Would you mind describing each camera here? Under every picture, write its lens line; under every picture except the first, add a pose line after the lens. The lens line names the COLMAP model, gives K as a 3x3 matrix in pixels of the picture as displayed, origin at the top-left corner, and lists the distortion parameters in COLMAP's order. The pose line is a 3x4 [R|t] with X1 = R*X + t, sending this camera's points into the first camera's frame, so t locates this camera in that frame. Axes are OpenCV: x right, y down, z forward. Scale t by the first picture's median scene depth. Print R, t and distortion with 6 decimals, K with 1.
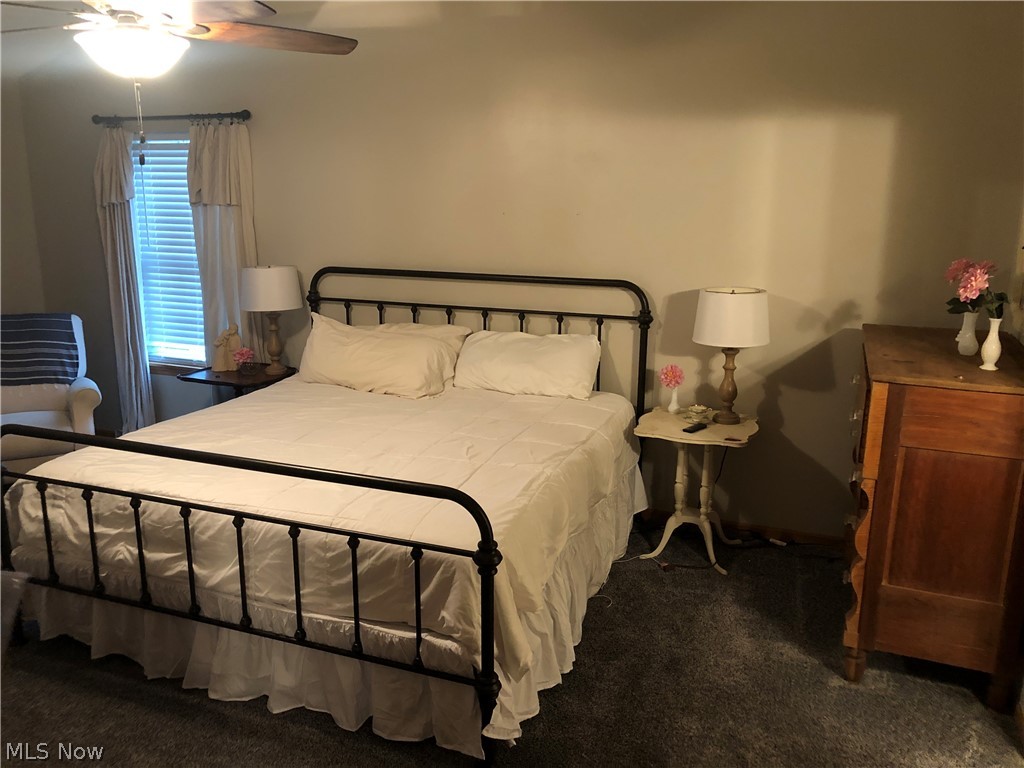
lens RADIAL K [[820.6, 0, 512.0], [0, 820.6, 384.0], [0, 0, 1]] dist [0.076054, 0.001141]
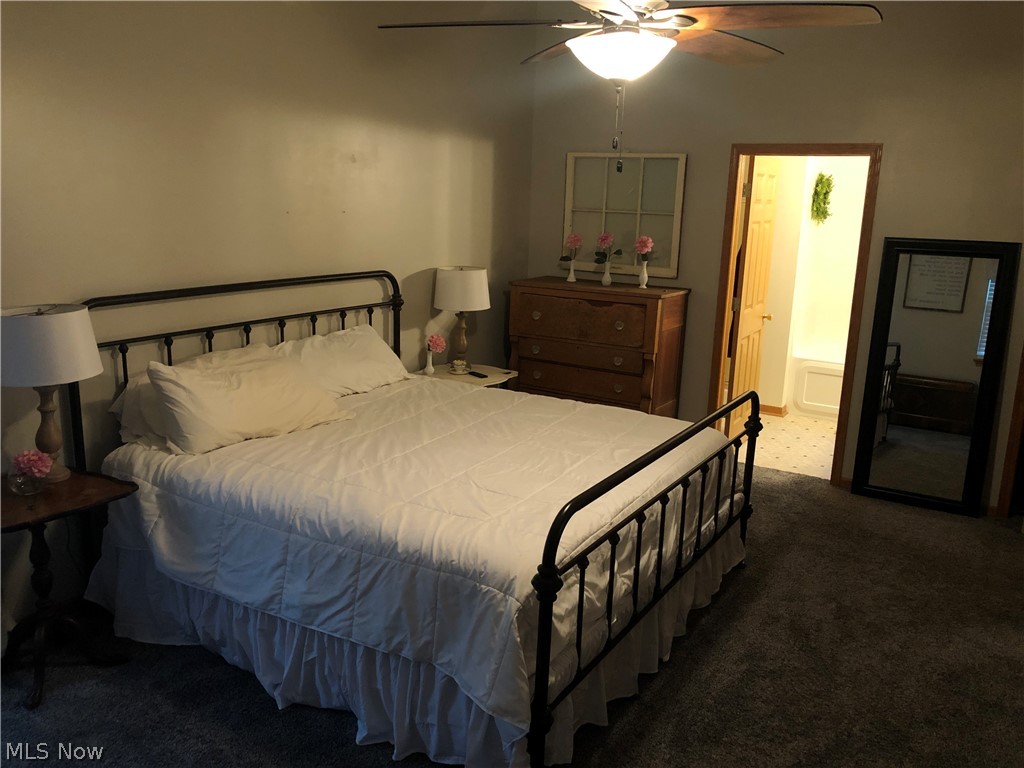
lens RADIAL K [[820.6, 0, 512.0], [0, 820.6, 384.0], [0, 0, 1]] dist [0.076054, 0.001141]
pose [[0.182176, -0.223238, 0.957589, -0.895969], [0.199613, 0.962003, 0.186292, -0.144315], [-0.962791, 0.157209, 0.219815, 0.580803]]
